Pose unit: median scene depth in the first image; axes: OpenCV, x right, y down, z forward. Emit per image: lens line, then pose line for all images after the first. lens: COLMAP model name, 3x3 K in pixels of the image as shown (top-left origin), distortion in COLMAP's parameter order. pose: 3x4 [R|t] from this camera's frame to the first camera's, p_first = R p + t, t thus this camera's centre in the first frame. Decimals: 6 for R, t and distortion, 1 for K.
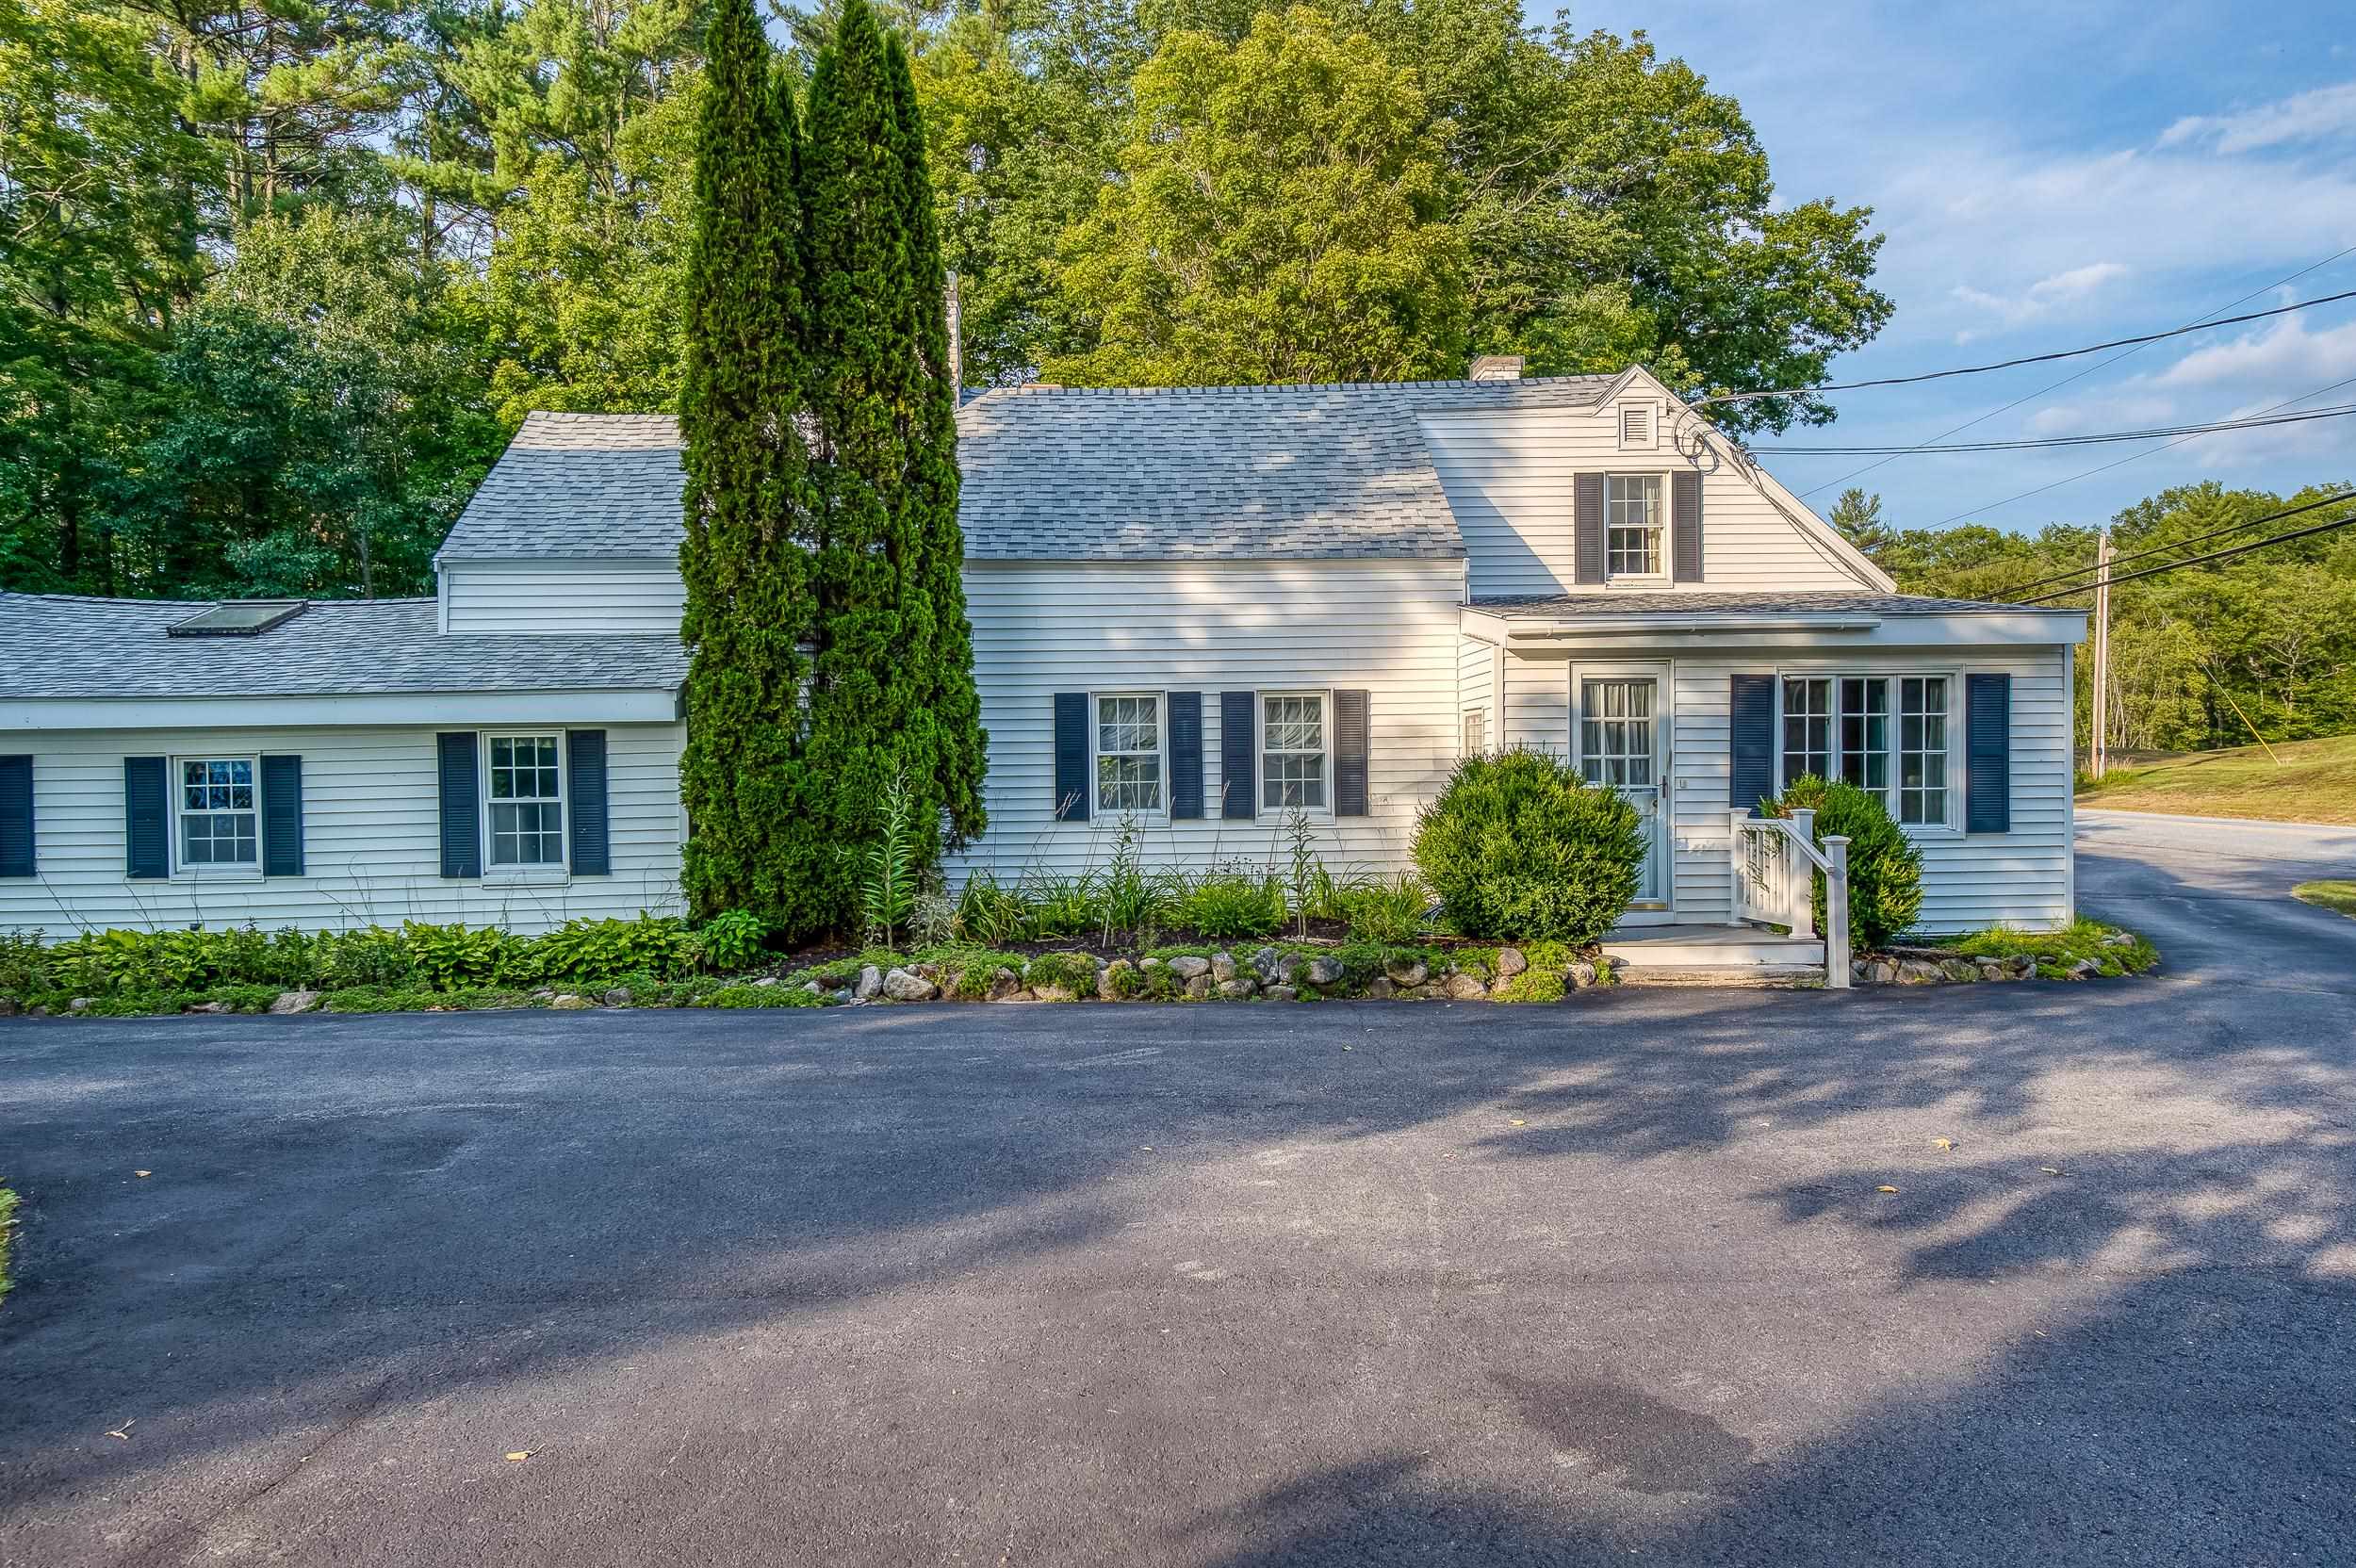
lens RADIAL K [[1632.8, 0, 1175.3], [0, 1632.8, 797.5], [0, 0, 1]] dist [0.009065, -0.004234]
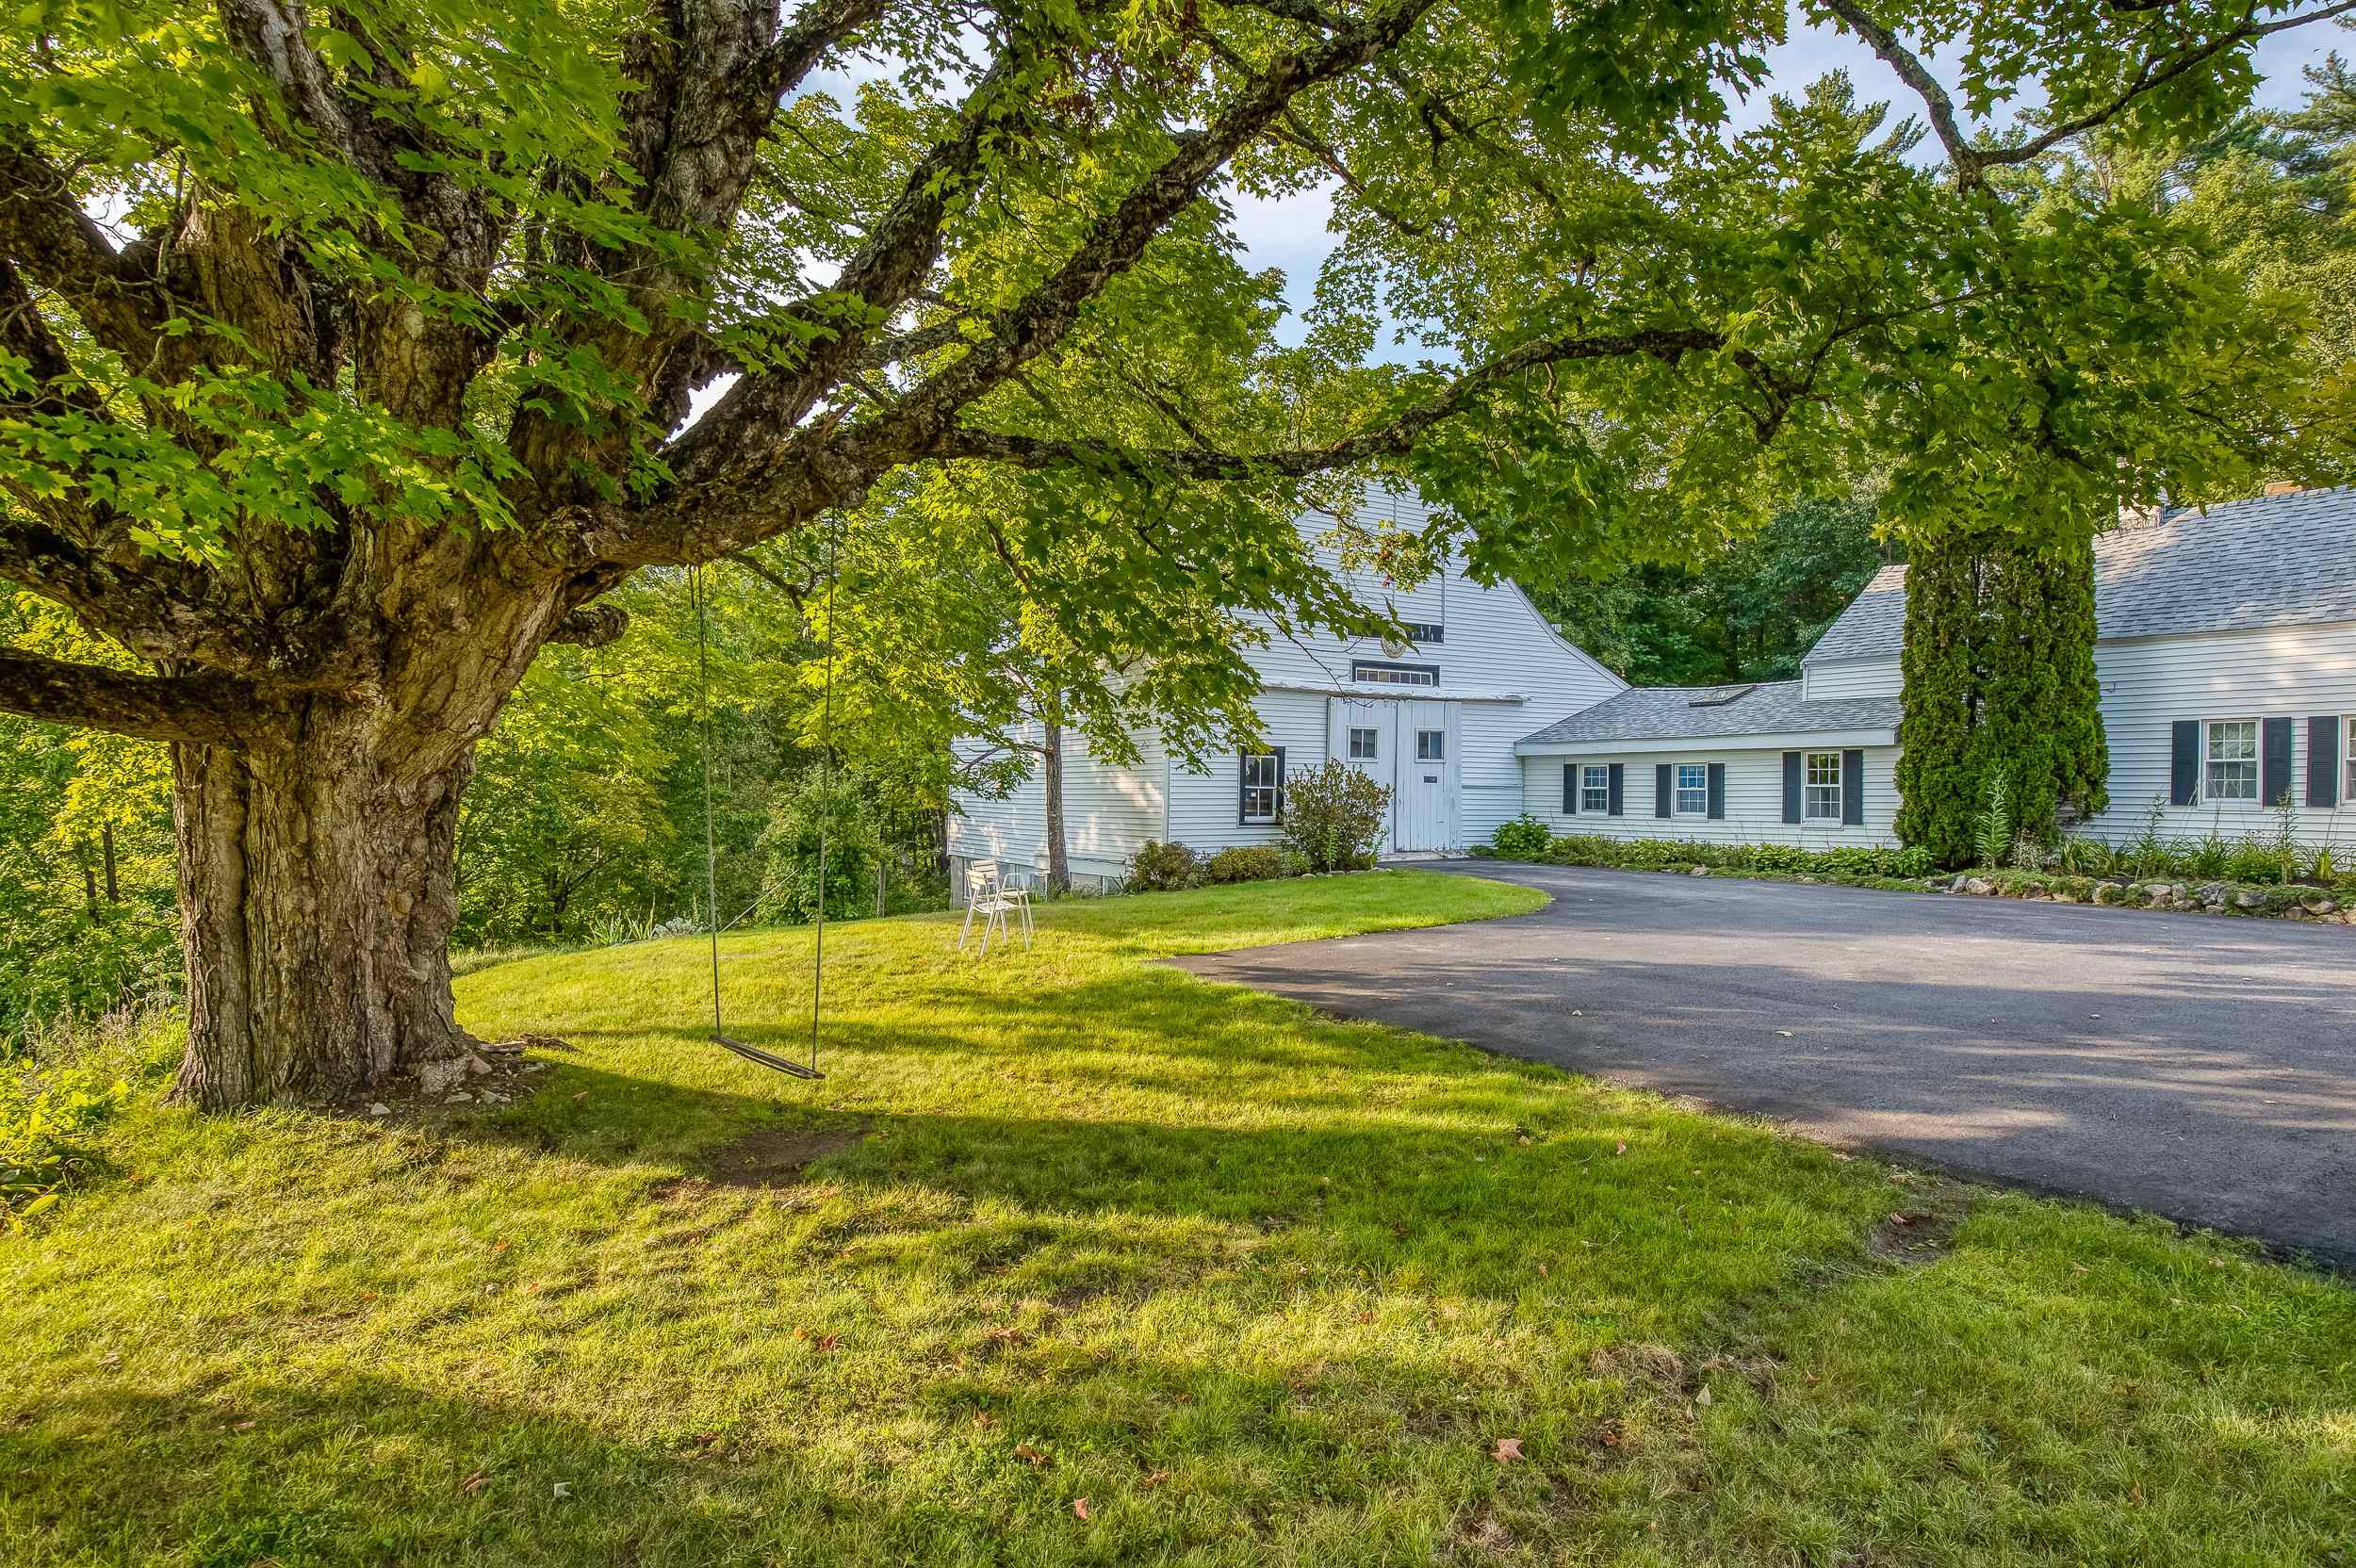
lens RADIAL K [[1269.9, 0, 1166.6], [0, 1269.9, 801.0], [0, 0, 1]] dist [-0.024975, -0.002418]
pose [[0.494679, 0.024595, -0.868727, 0.525104], [-0.015943, 0.999688, 0.019224, 0.003593], [0.868929, 0.004340, 0.494917, -0.438813]]
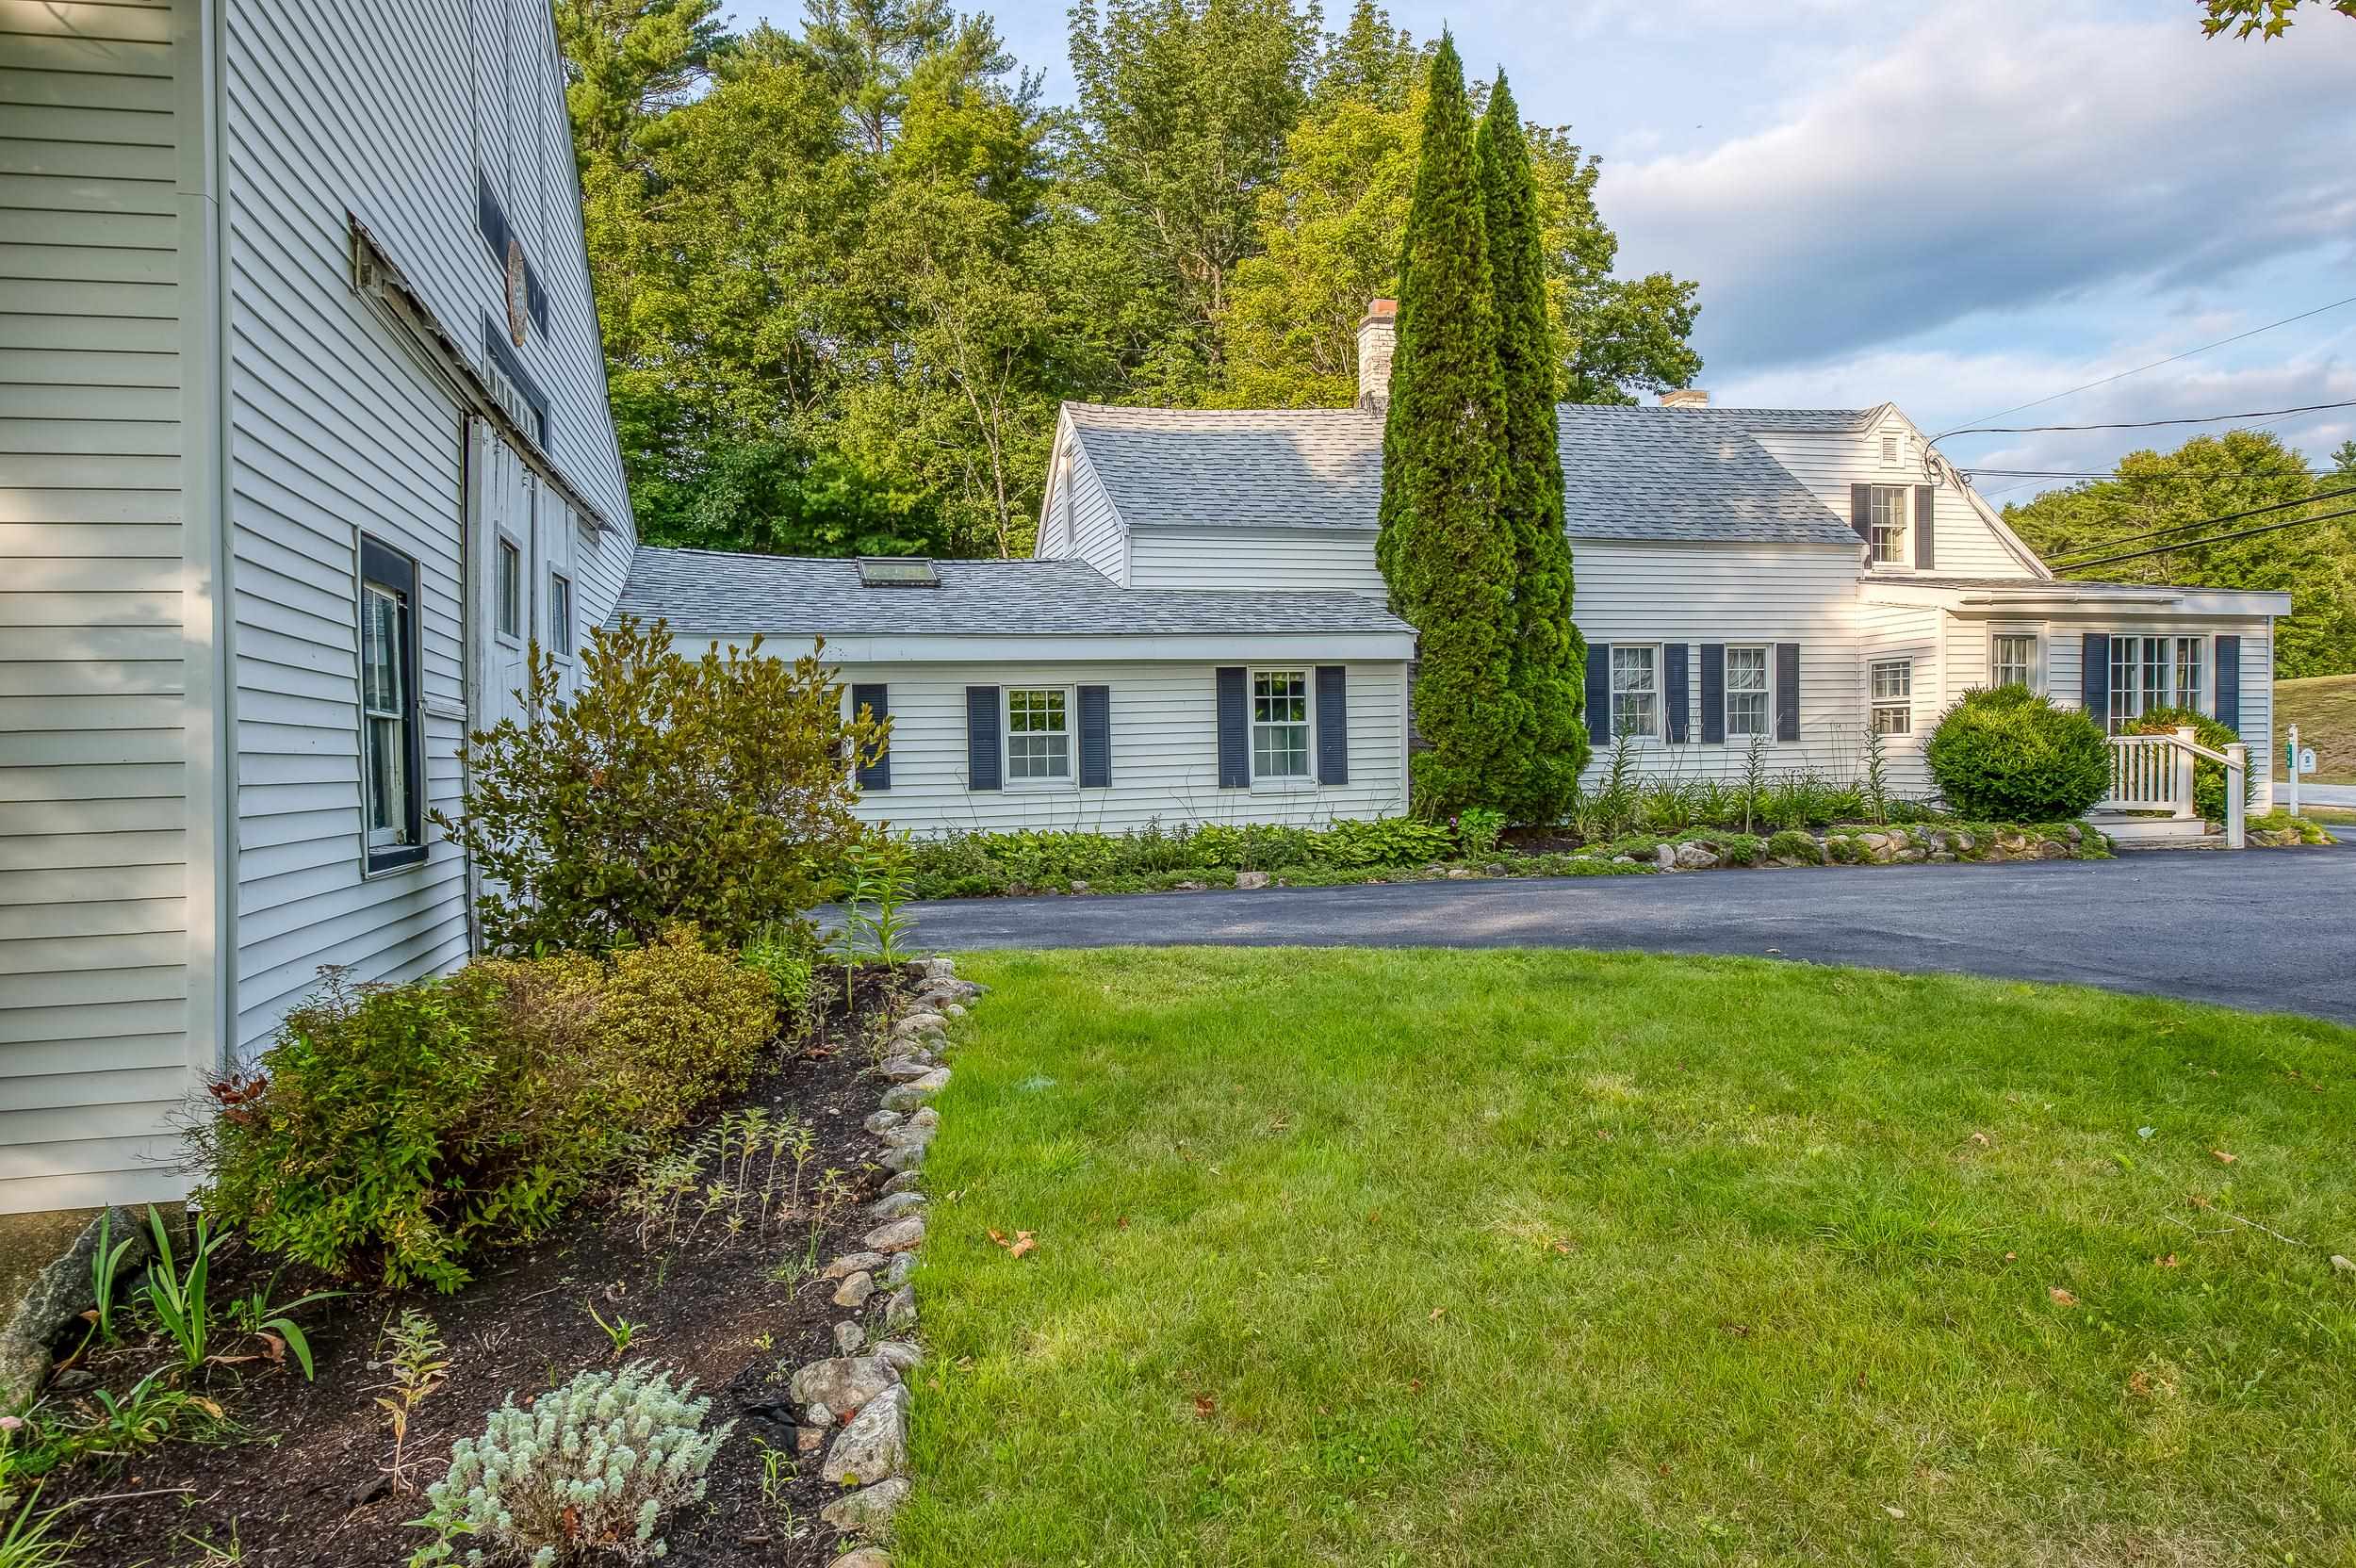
lens RADIAL K [[1479.0, 0, 1161.5], [0, 1479.0, 780.5], [0, 0, 1]] dist [-0.004347, -0.001917]
pose [[0.978266, -0.009943, 0.207117, -0.693611], [0.009567, 0.999950, 0.002816, 0.039025], [-0.207135, -0.000773, 0.978312, -0.055330]]
